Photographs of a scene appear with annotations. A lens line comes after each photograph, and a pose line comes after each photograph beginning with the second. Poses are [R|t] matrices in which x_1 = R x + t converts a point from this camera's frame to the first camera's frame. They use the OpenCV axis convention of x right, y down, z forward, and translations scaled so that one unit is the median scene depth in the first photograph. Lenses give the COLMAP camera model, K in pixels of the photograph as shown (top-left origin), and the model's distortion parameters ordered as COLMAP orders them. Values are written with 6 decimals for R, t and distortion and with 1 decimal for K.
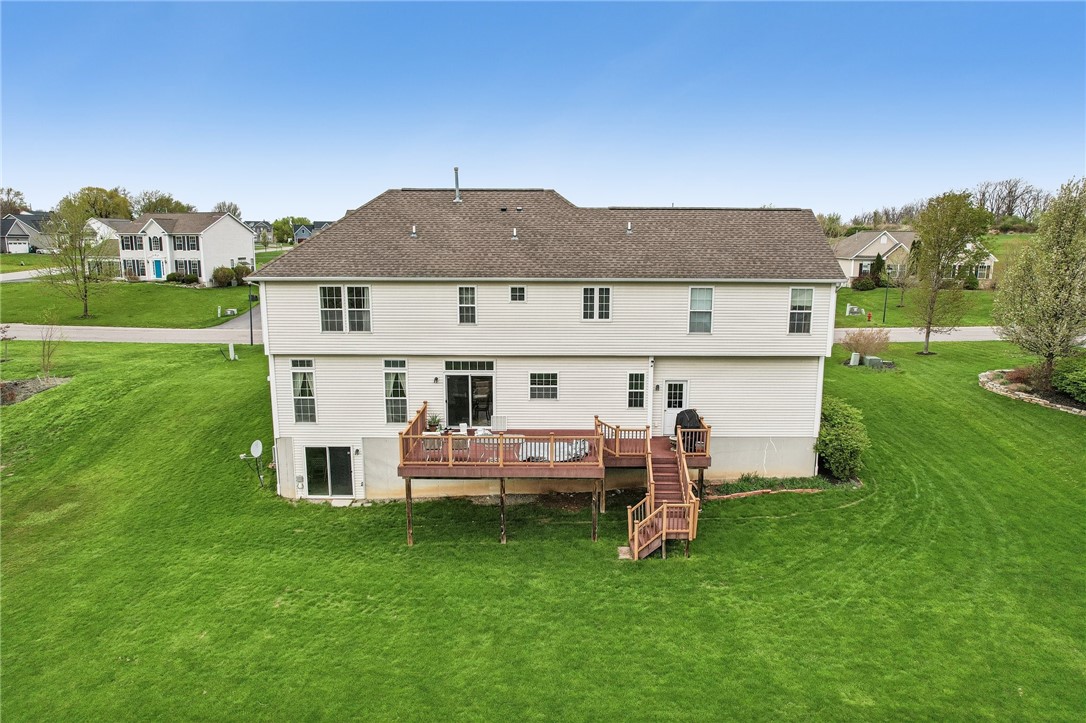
lens RADIAL K [[697.2, 0, 547.0], [0, 697.2, 364.1], [0, 0, 1]] dist [-0.080576, 0.074580]
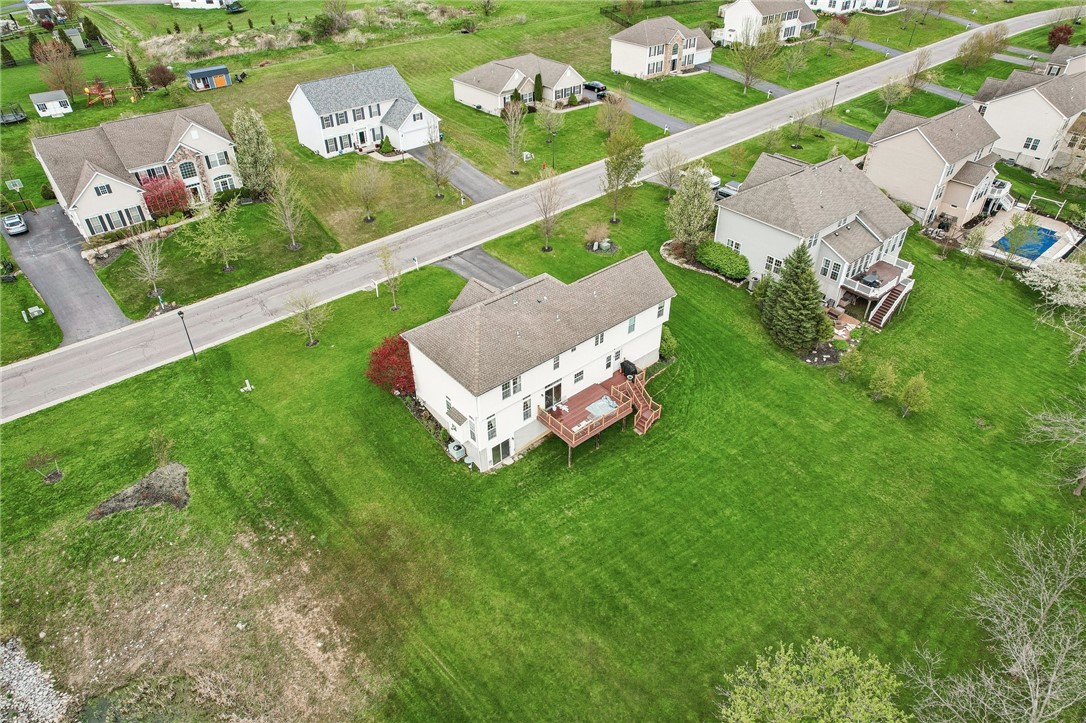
lens RADIAL K [[697.2, 0, 547.0], [0, 697.2, 364.1], [0, 0, 1]] dist [-0.080576, 0.074580]
pose [[0.759112, -0.395454, 0.517073, -1.219992], [0.120819, 0.866114, 0.485024, -1.098479], [-0.639649, -0.305716, 0.705257, -0.490048]]
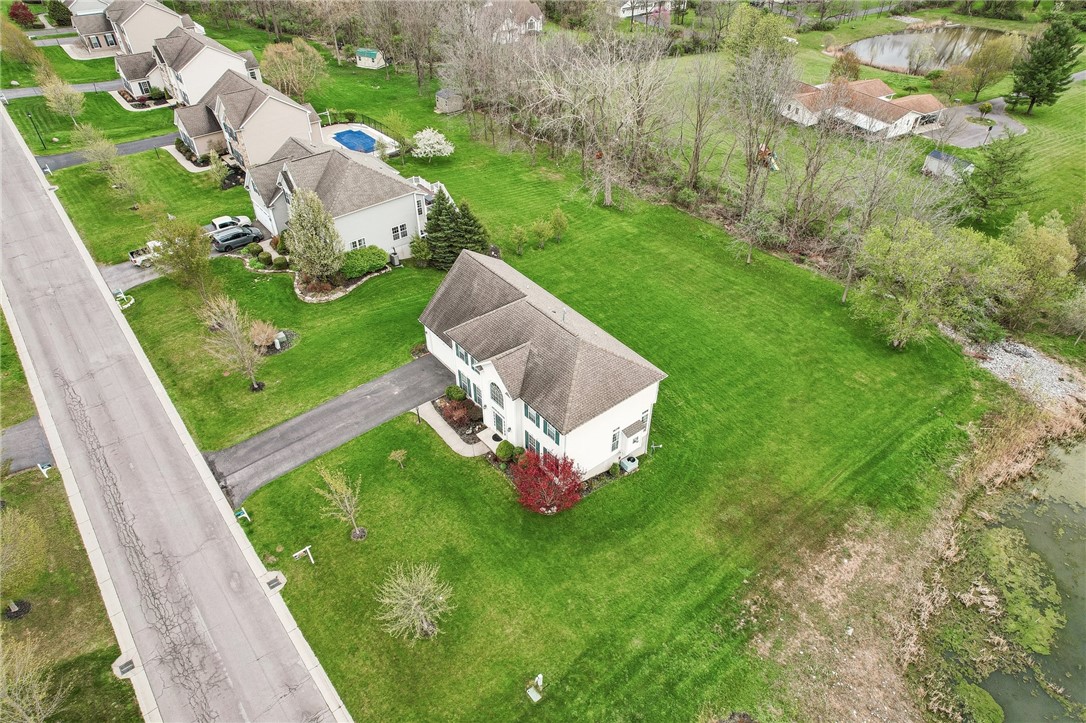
lens RADIAL K [[697.2, 0, 547.0], [0, 697.2, 364.1], [0, 0, 1]] dist [-0.080576, 0.074580]
pose [[-0.627723, -0.500248, 0.596419, -1.398605], [0.130550, 0.687671, 0.714189, -1.650360], [-0.767412, 0.526175, -0.366359, 1.955066]]
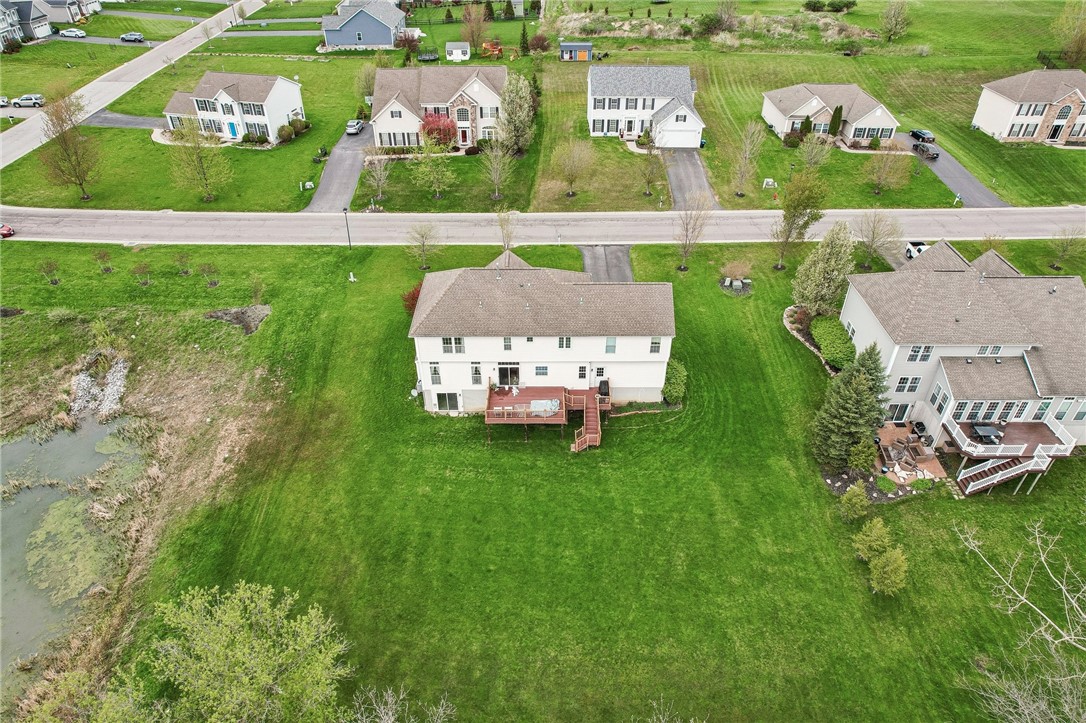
lens RADIAL K [[697.2, 0, 547.0], [0, 697.2, 364.1], [0, 0, 1]] dist [-0.080576, 0.074580]
pose [[0.999987, -0.004367, 0.002660, 0.007058], [0.002733, 0.896092, 0.443860, -1.003256], [-0.004322, -0.443847, 0.896092, -1.032978]]
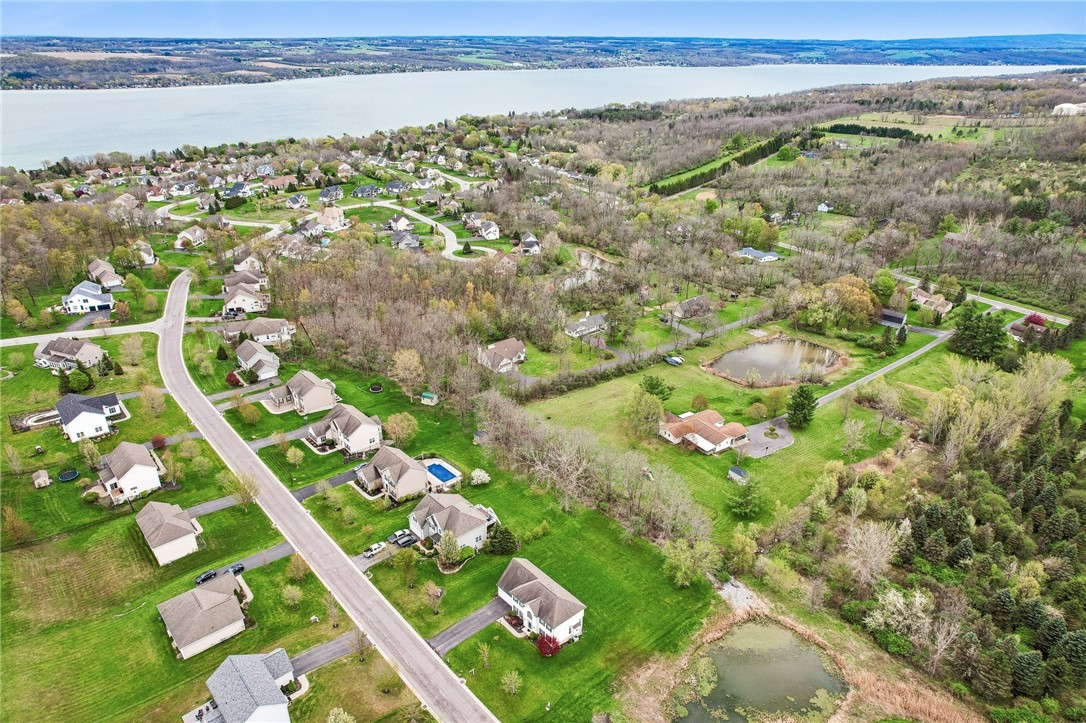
lens RADIAL K [[697.2, 0, 547.0], [0, 697.2, 364.1], [0, 0, 1]] dist [-0.080576, 0.074580]
pose [[-0.664617, -0.330980, 0.669878, -3.560897], [0.117549, 0.839056, 0.531195, -5.200424], [-0.737880, 0.431785, -0.518744, 3.446978]]
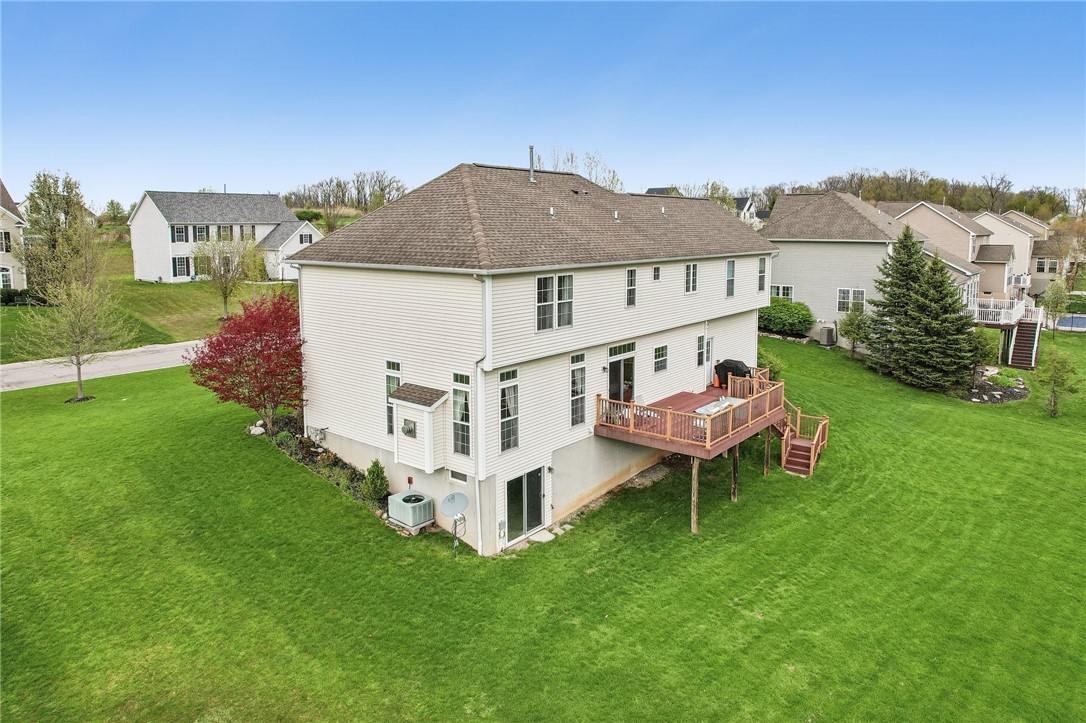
lens RADIAL K [[718.0, 0, 539.6], [0, 718.0, 294.6], [0, 0, 1]] dist [-0.077426, 0.060176]
pose [[0.633490, -0.080169, 0.769587, -0.961367], [0.142138, 0.989749, -0.013897, -0.077126], [-0.760584, 0.118191, 0.638391, 0.434374]]
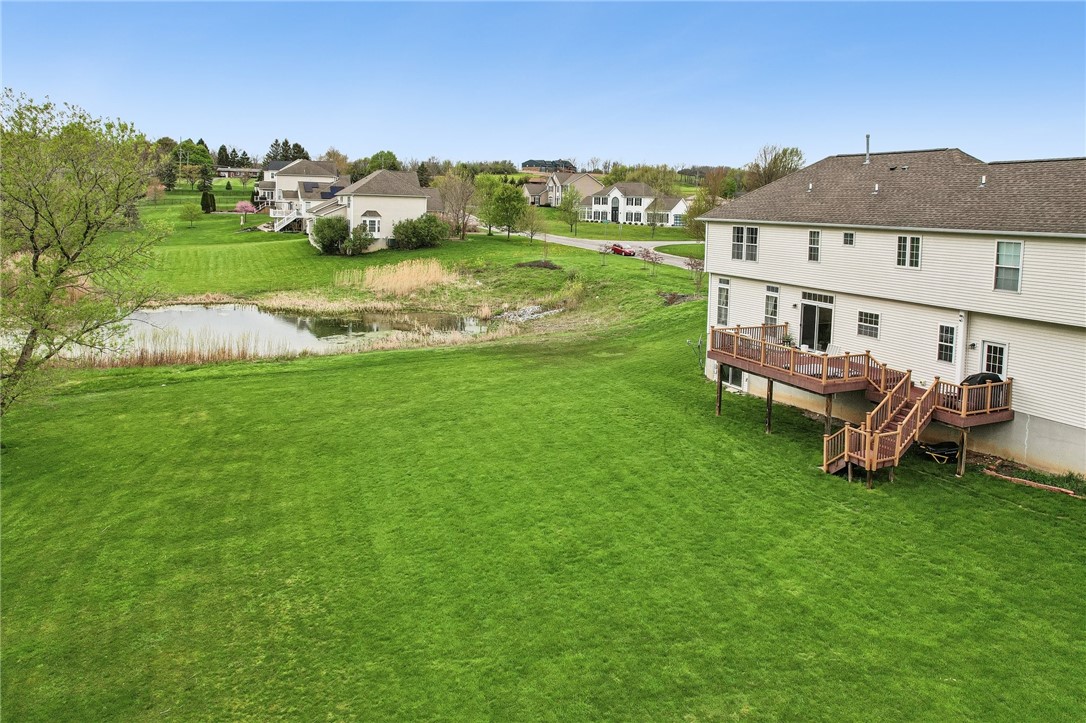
lens RADIAL K [[725.6, 0, 538.8], [0, 725.6, 236.5], [0, 0, 1]] dist [-0.025087, 0.002143]
pose [[0.427373, 0.045955, -0.902906, 0.796793], [-0.192051, 0.980528, -0.040998, 0.041935], [0.883441, 0.190925, 0.427877, 0.031650]]
